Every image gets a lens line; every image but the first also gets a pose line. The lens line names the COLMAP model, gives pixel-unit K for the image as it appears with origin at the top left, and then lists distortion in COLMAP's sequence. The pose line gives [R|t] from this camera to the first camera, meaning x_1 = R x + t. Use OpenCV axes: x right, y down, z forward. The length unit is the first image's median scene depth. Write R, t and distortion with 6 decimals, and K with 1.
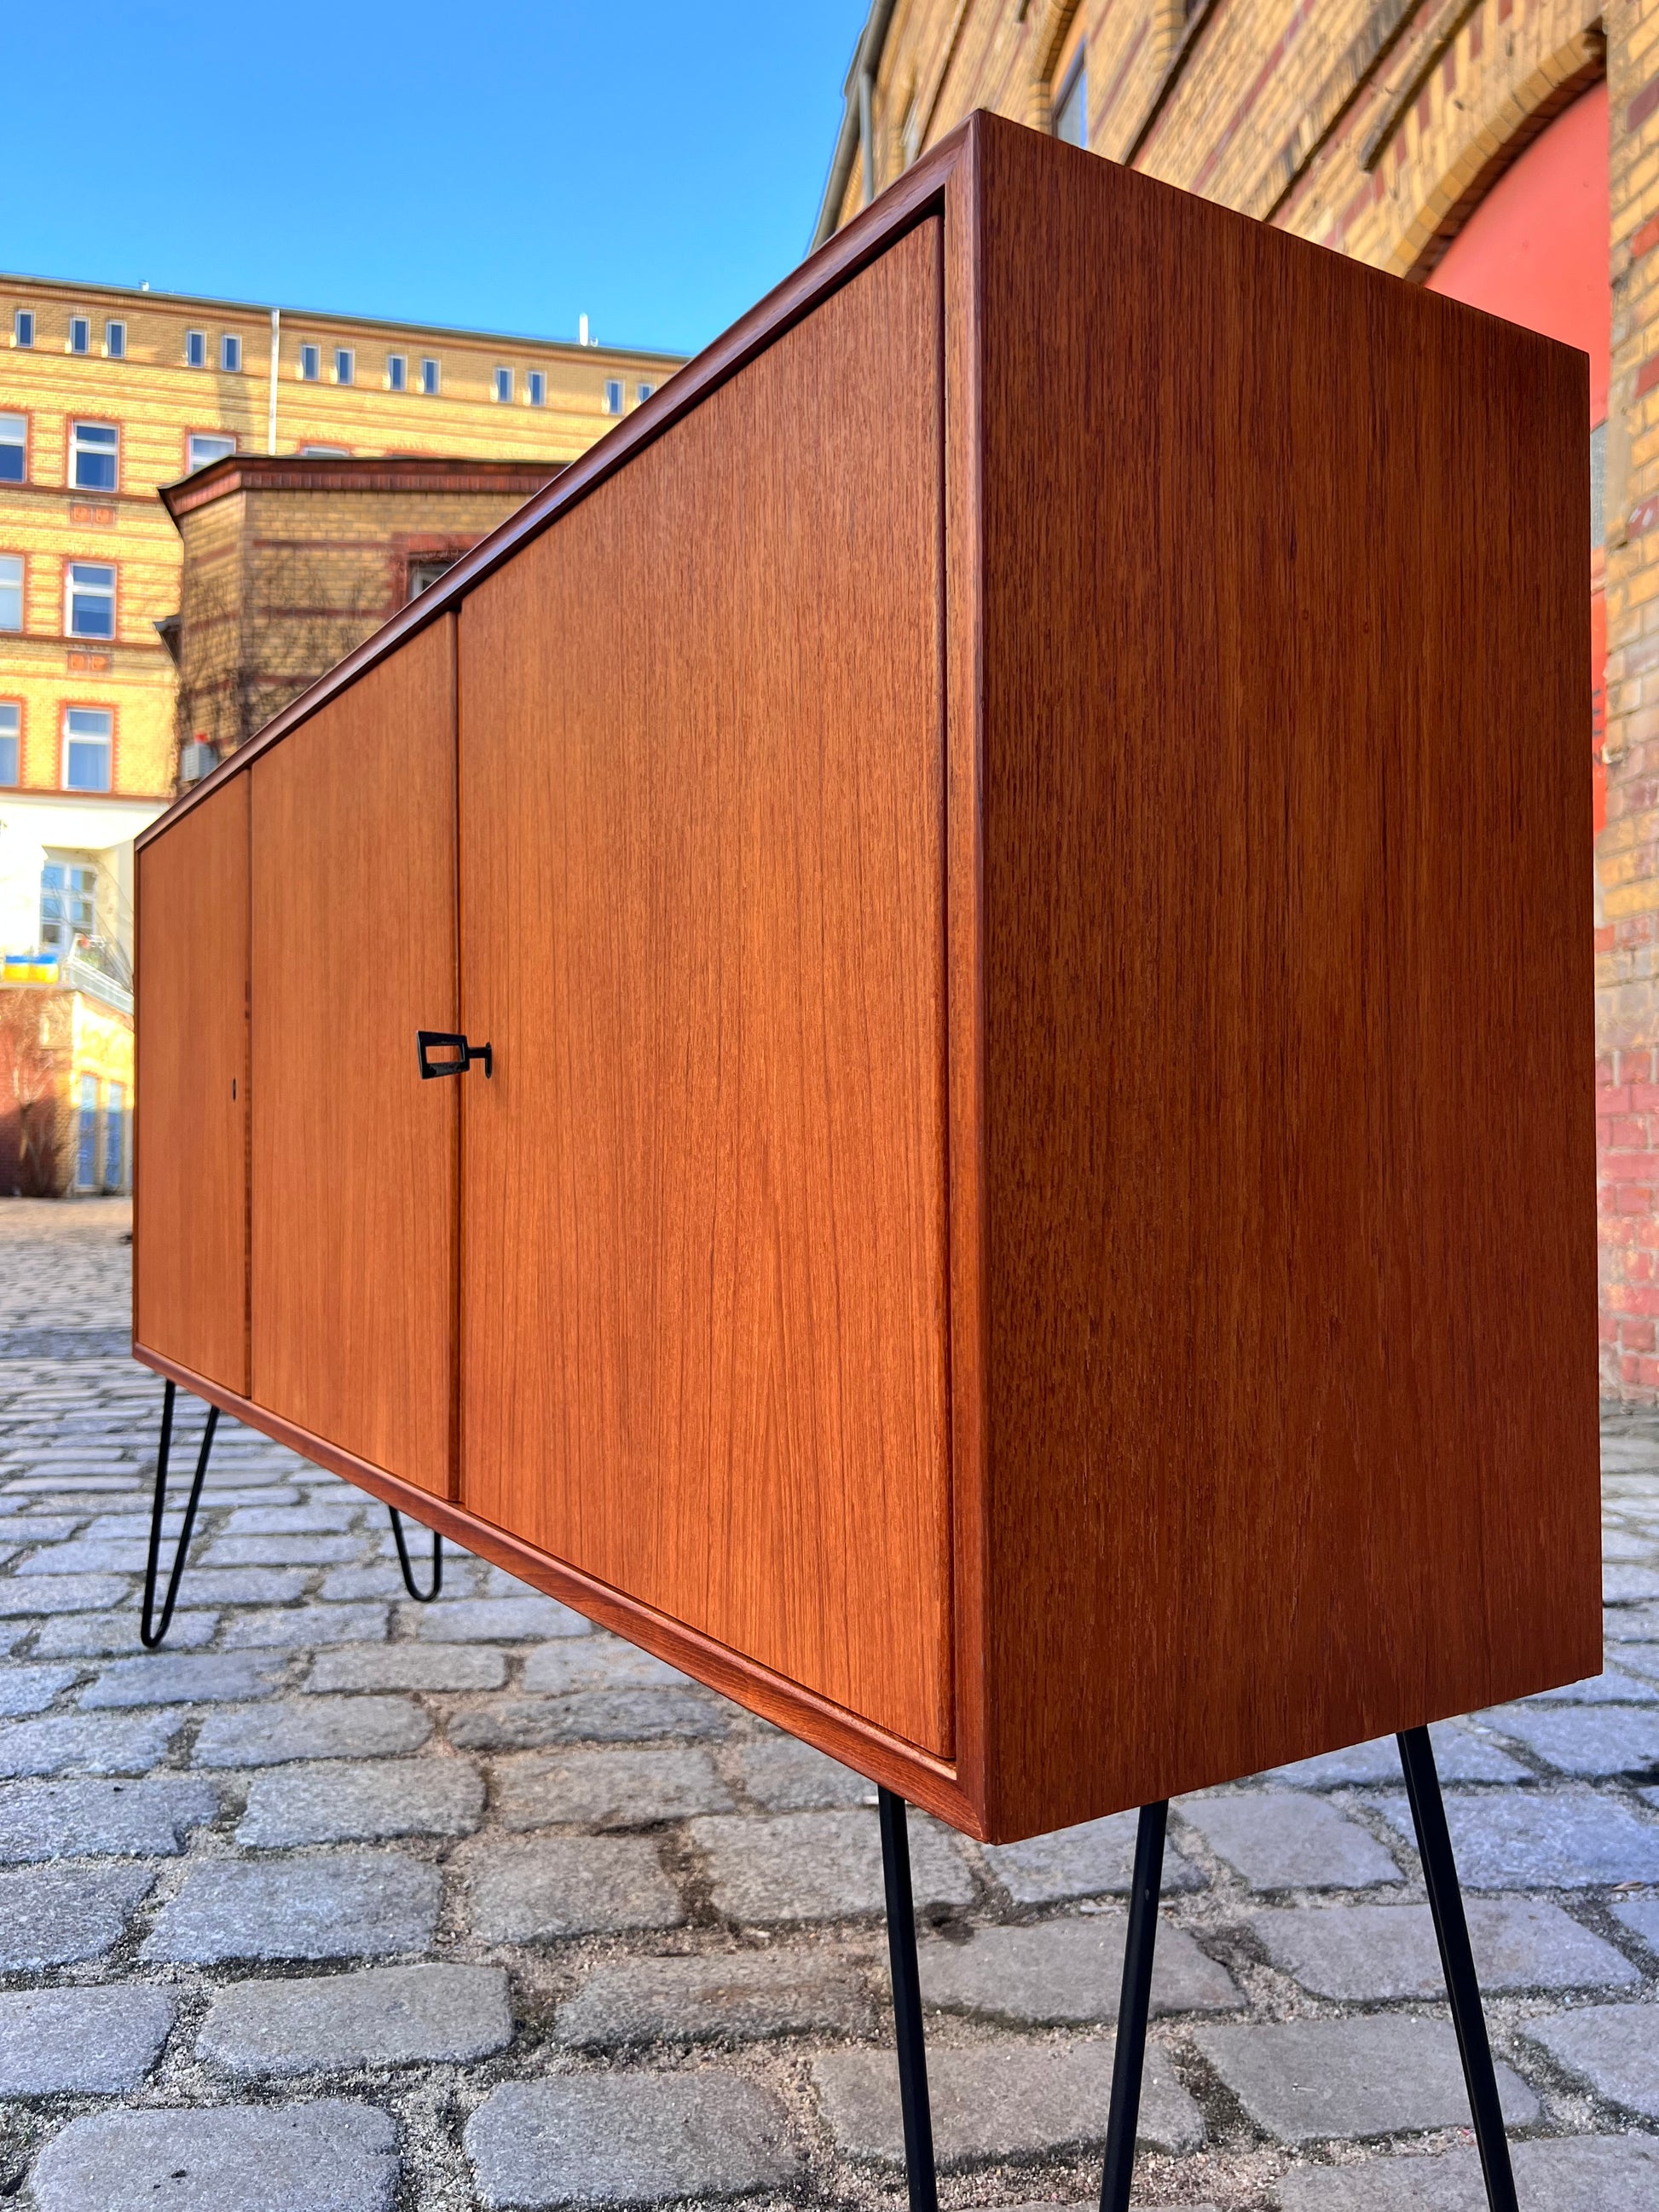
lens RADIAL K [[1672.0, 0, 829.5], [0, 1672.0, 1106.0], [0, 0, 1]] dist [0.031893, -0.037233]
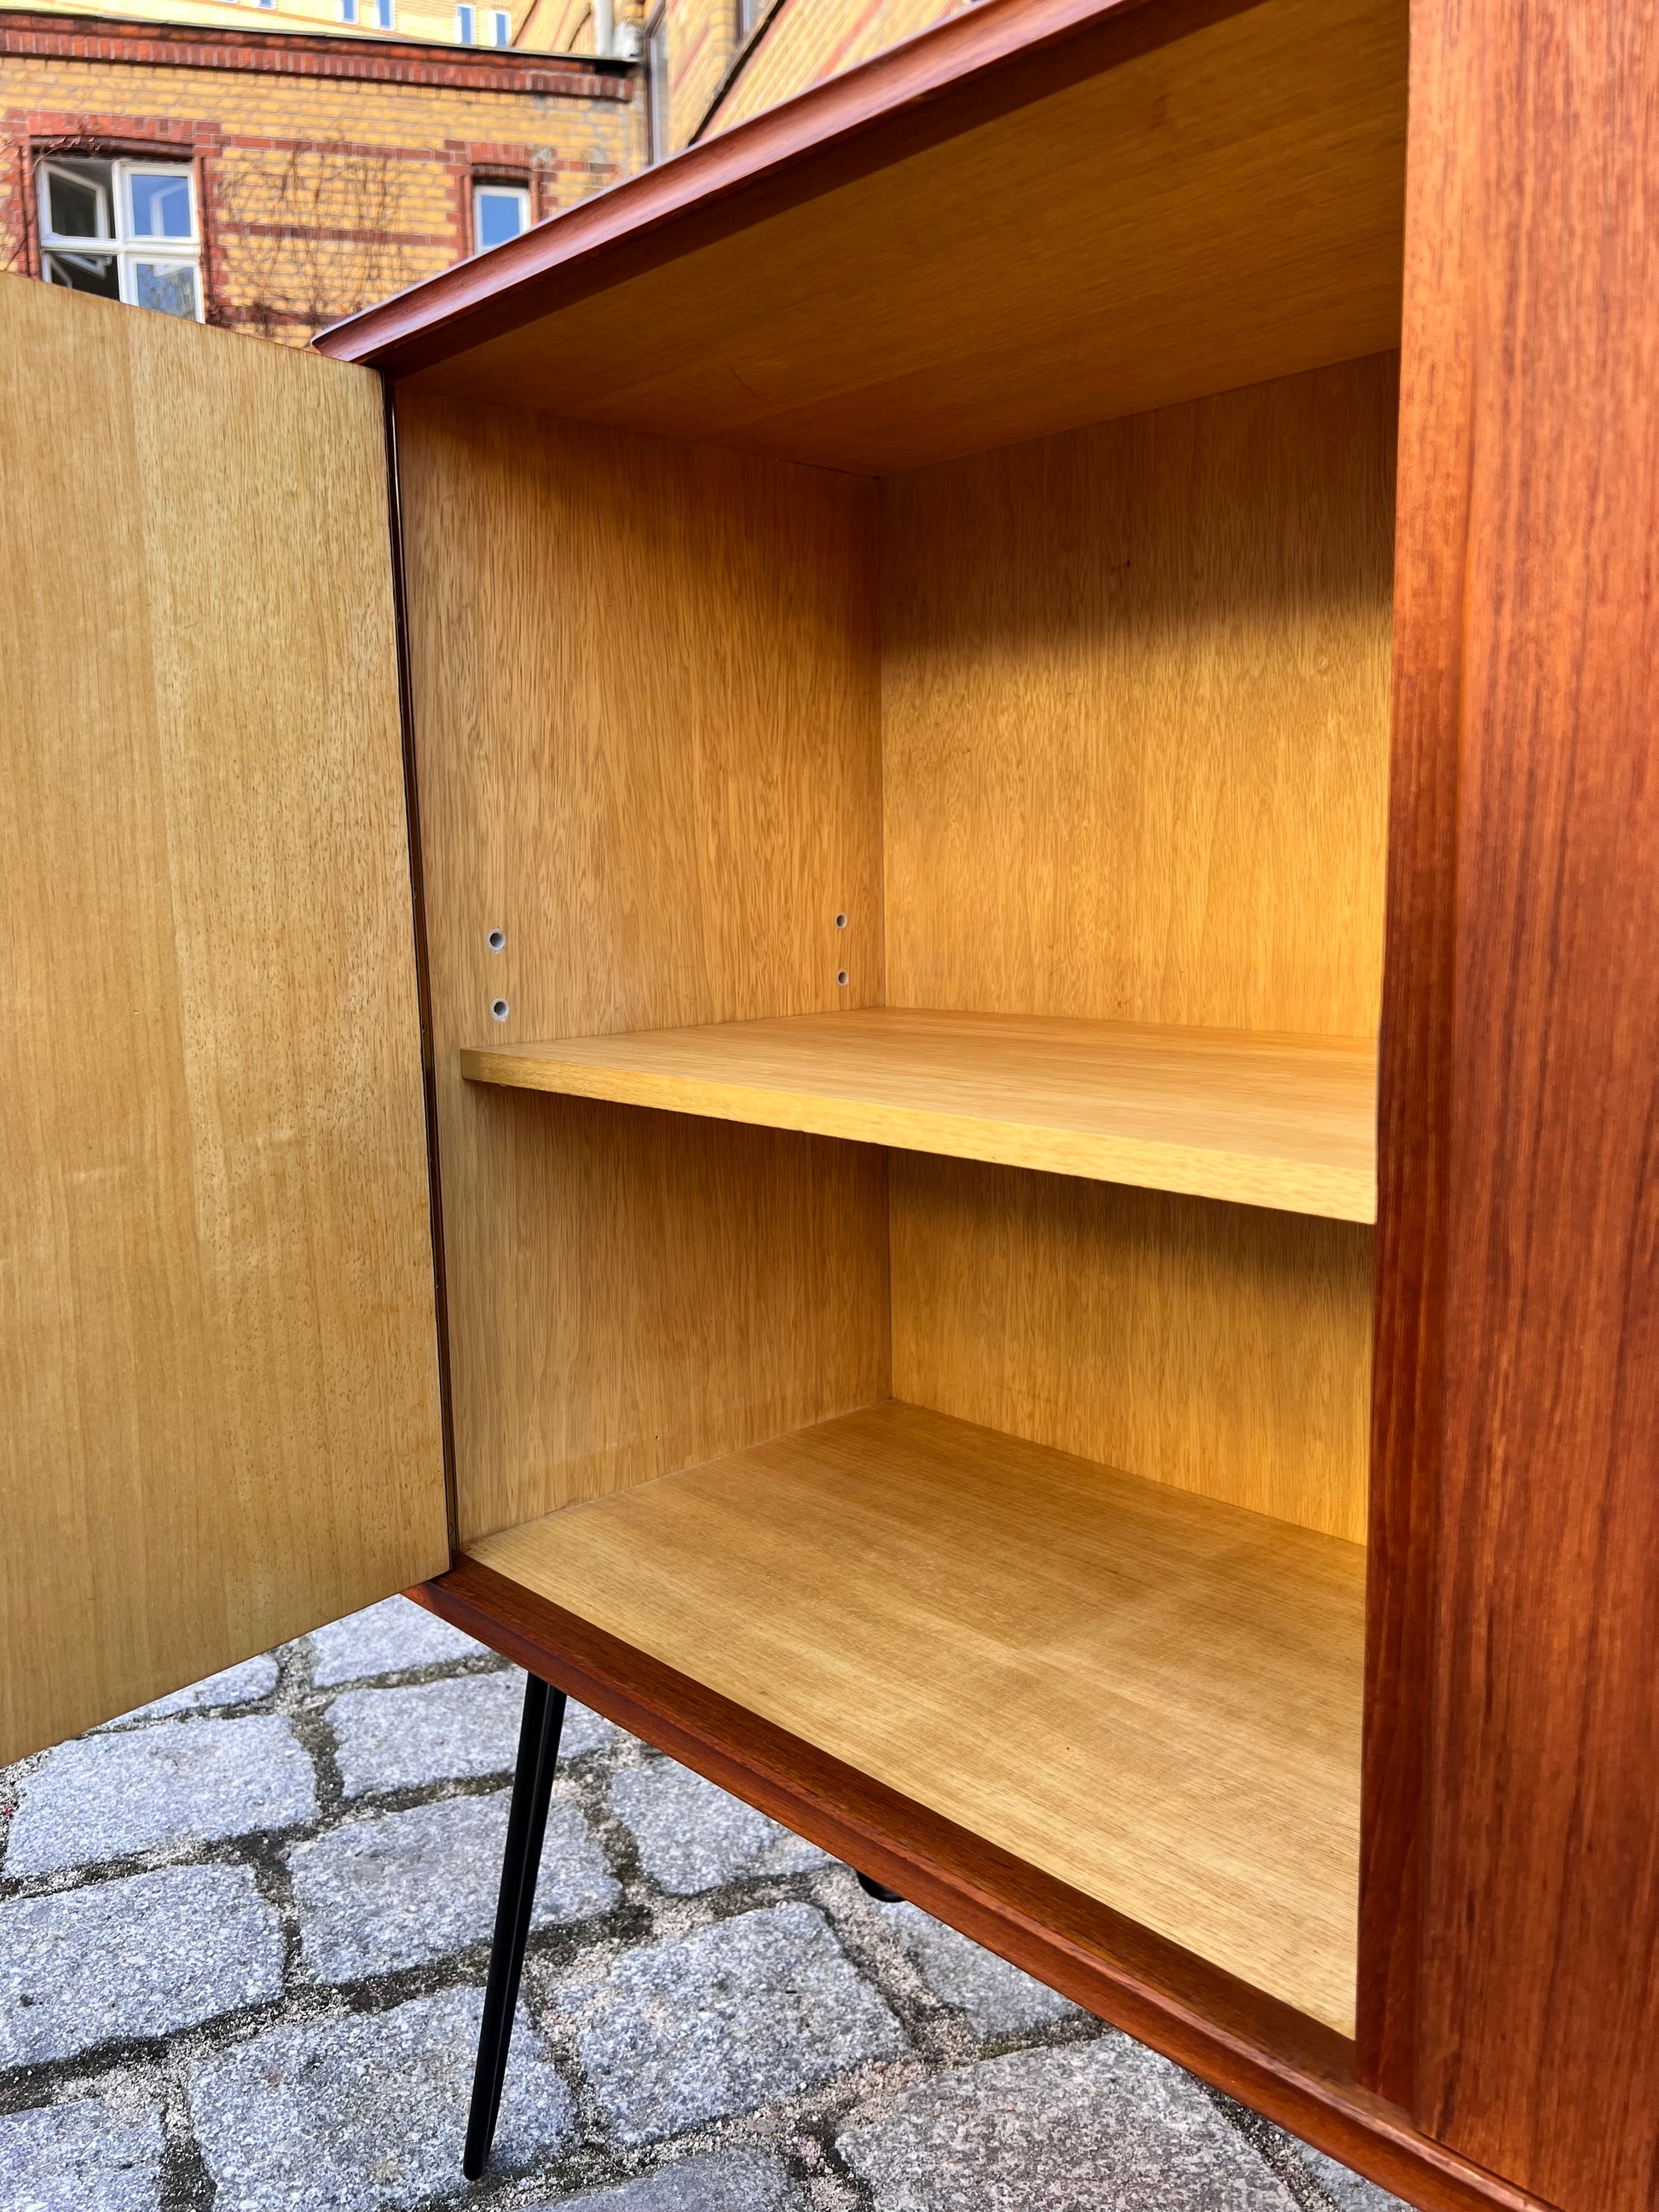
lens RADIAL K [[1677.1, 0, 838.3], [0, 1677.1, 1106.6], [0, 0, 1]] dist [0.057789, -0.076823]
pose [[0.980646, -0.045256, 0.190486, -0.407997], [0.012426, 0.985344, 0.170129, -0.053547], [-0.195393, -0.164469, 0.966836, 0.601778]]
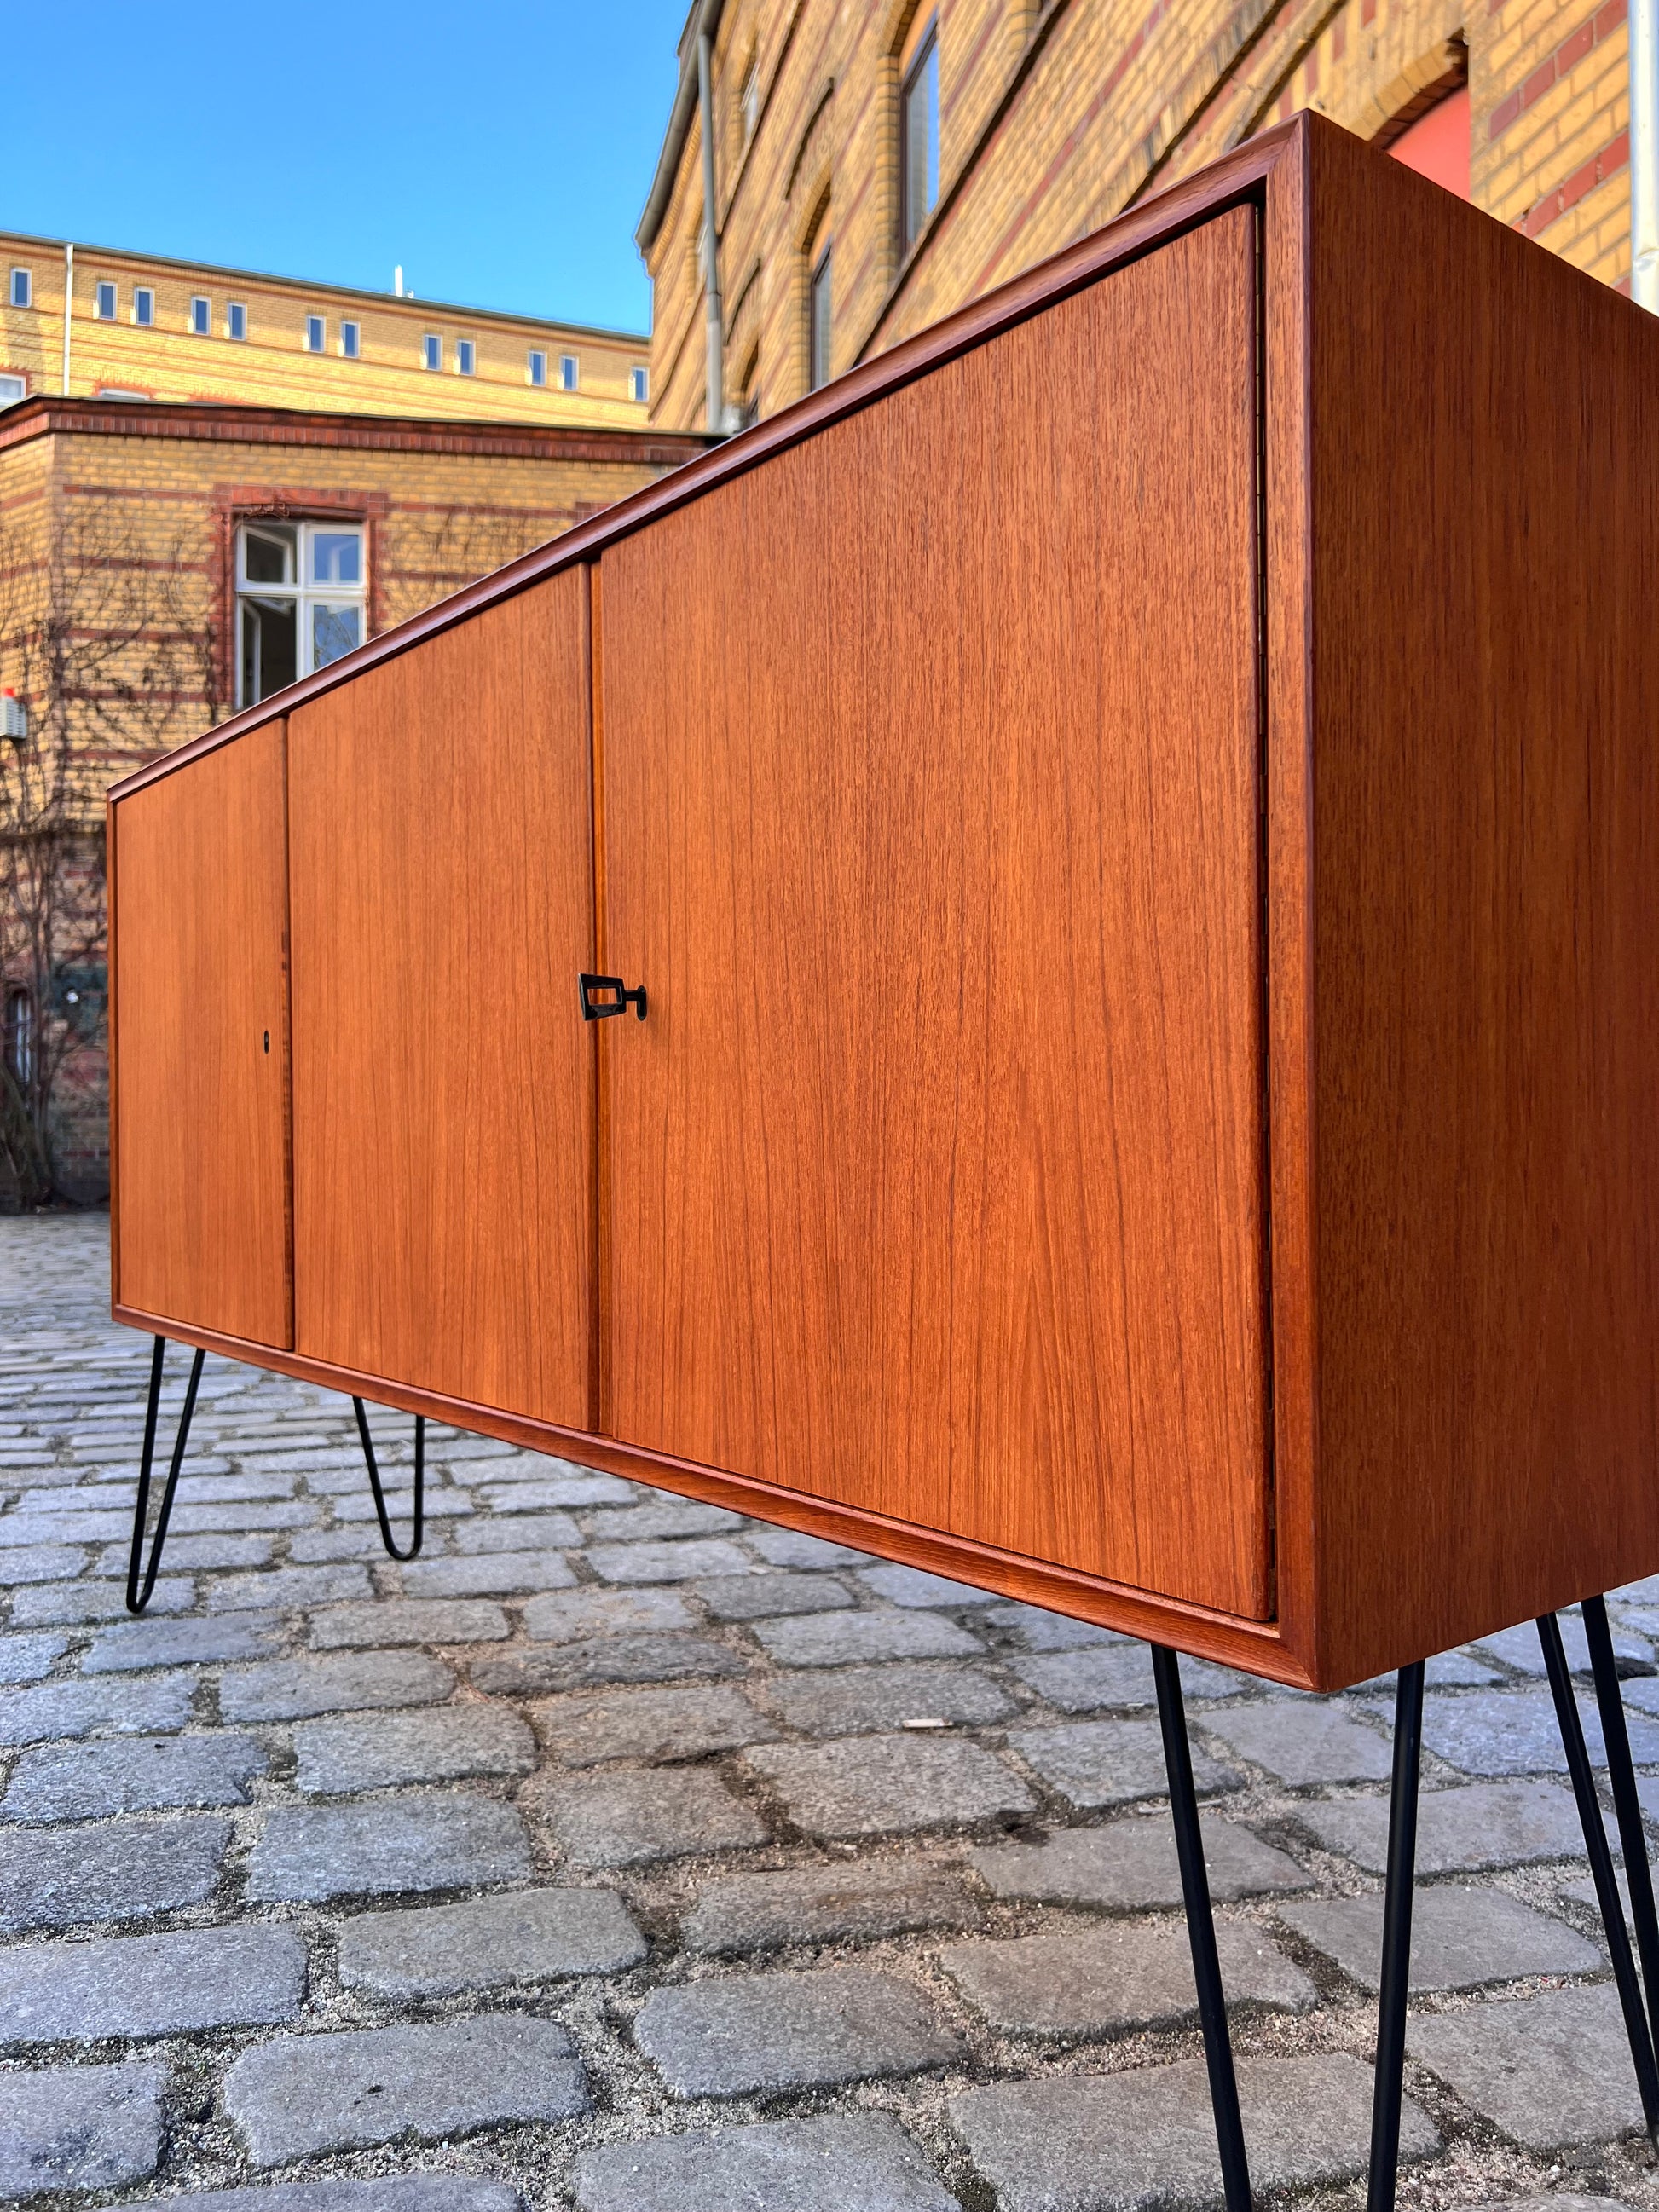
lens RADIAL K [[1673.1, 0, 834.2], [0, 1673.1, 1105.3], [0, 0, 1]] dist [0.024123, -0.022209]
pose [[0.994093, -0.003679, 0.108472, -0.112080], [0.002034, 0.999881, 0.015272, 0.011629], [-0.108516, -0.014961, 0.993982, -0.019445]]
